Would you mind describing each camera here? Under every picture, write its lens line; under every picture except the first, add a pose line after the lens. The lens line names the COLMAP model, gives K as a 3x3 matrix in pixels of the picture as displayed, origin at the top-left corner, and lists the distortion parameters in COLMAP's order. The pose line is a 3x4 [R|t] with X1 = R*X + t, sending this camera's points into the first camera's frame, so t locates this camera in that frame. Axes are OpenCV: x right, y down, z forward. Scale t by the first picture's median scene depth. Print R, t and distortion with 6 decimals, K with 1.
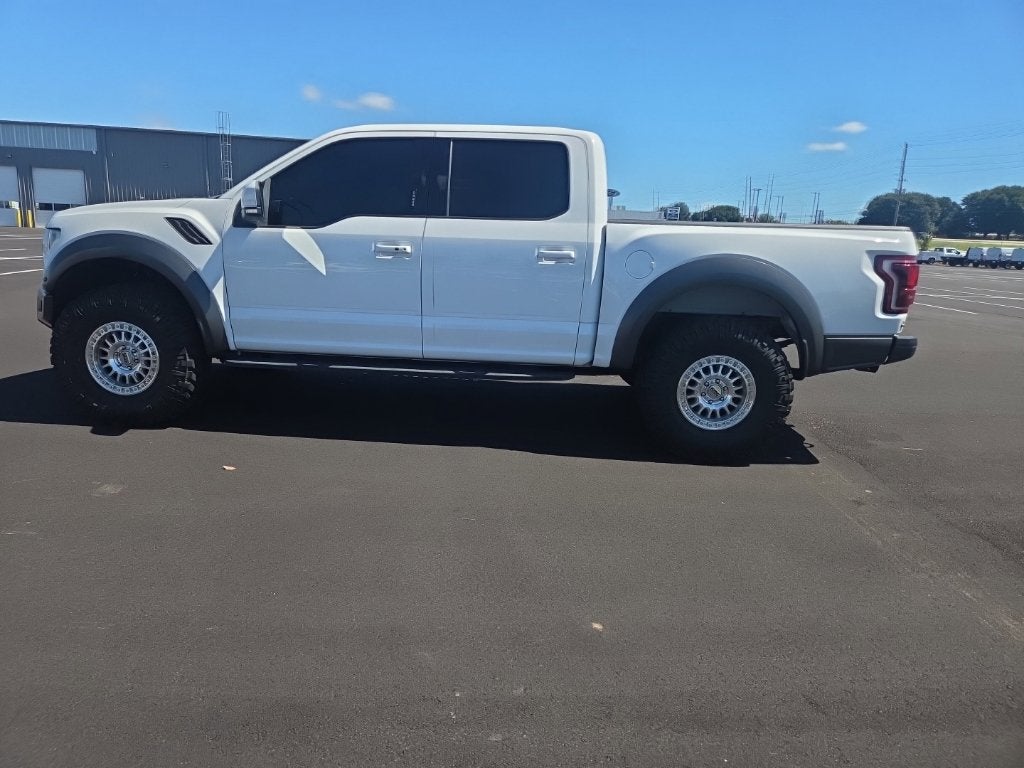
lens RADIAL K [[686.9, 0, 504.9], [0, 686.9, 378.0], [0, 0, 1]] dist [0.068435, -0.055292]
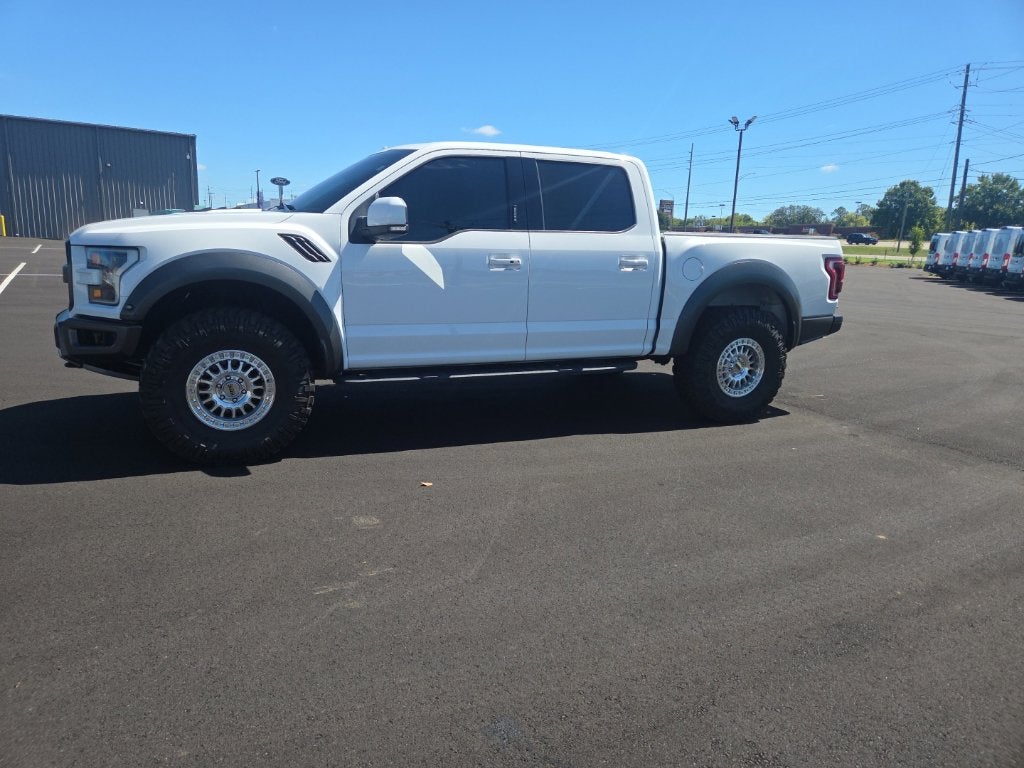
lens RADIAL K [[686.9, 0, 502.6], [0, 686.9, 374.1], [0, 0, 1]] dist [0.068435, -0.055292]
pose [[0.894680, -0.095805, 0.436314, -0.641039], [0.092446, 0.995296, 0.028981, -0.043484], [-0.437038, 0.014407, 0.899328, 0.040829]]
